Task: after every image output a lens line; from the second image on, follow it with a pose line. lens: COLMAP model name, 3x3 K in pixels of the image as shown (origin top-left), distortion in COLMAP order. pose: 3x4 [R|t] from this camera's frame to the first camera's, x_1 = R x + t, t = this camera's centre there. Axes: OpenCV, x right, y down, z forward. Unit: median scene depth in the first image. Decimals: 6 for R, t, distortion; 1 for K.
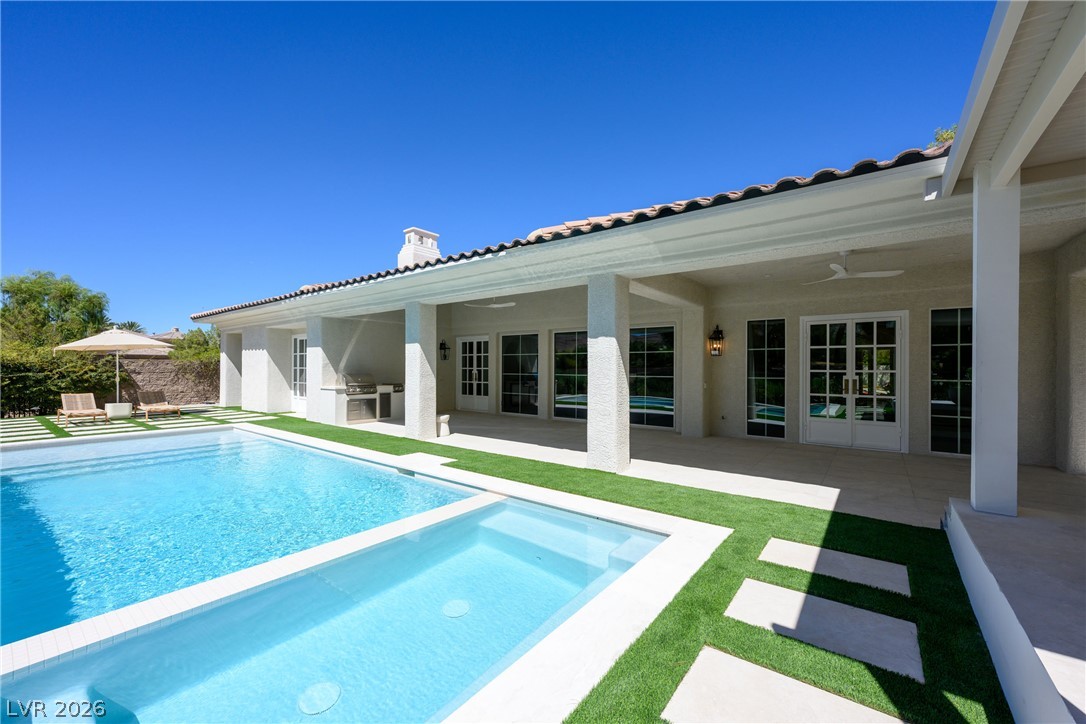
lens RADIAL K [[424.6, 0, 547.3], [0, 424.6, 367.2], [0, 0, 1]] dist [-0.001213, -0.000112]
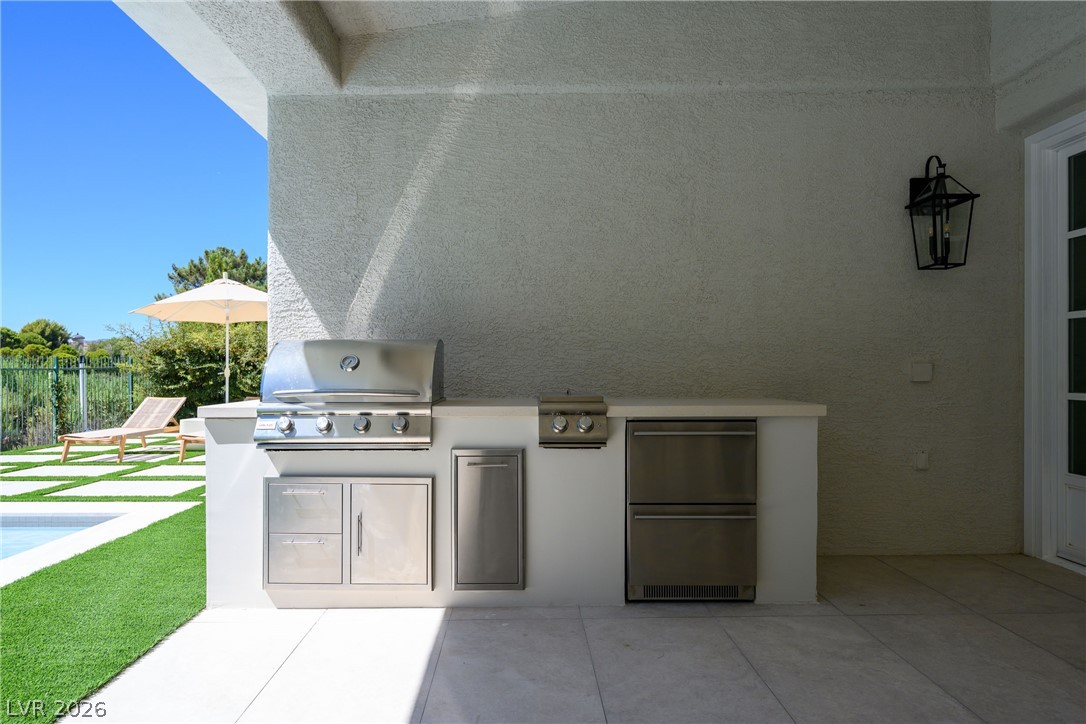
lens RADIAL K [[647.8, 0, 505.0], [0, 647.8, 368.7], [0, 0, 1]] dist [0.003647, 0.001354]
pose [[0.601249, -0.004535, -0.799049, -0.158942], [0.005490, 0.999984, -0.001544, 0.027505], [0.799043, -0.003458, 0.601264, 0.817458]]
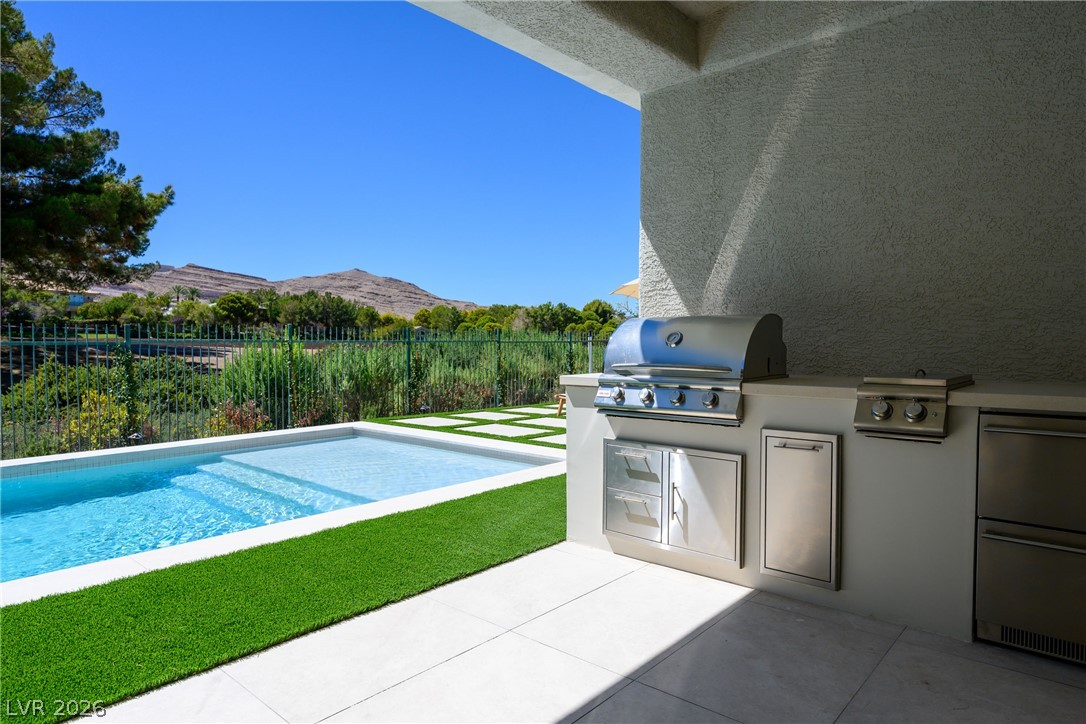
lens RADIAL K [[647.8, 0, 527.6], [0, 647.8, 362.0], [0, 0, 1]] dist [0.003647, 0.001354]
pose [[-0.083036, 0.029064, -0.996123, -0.123037], [0.006767, 0.999568, 0.028600, 0.025857], [0.996524, -0.004366, -0.083197, 0.887078]]
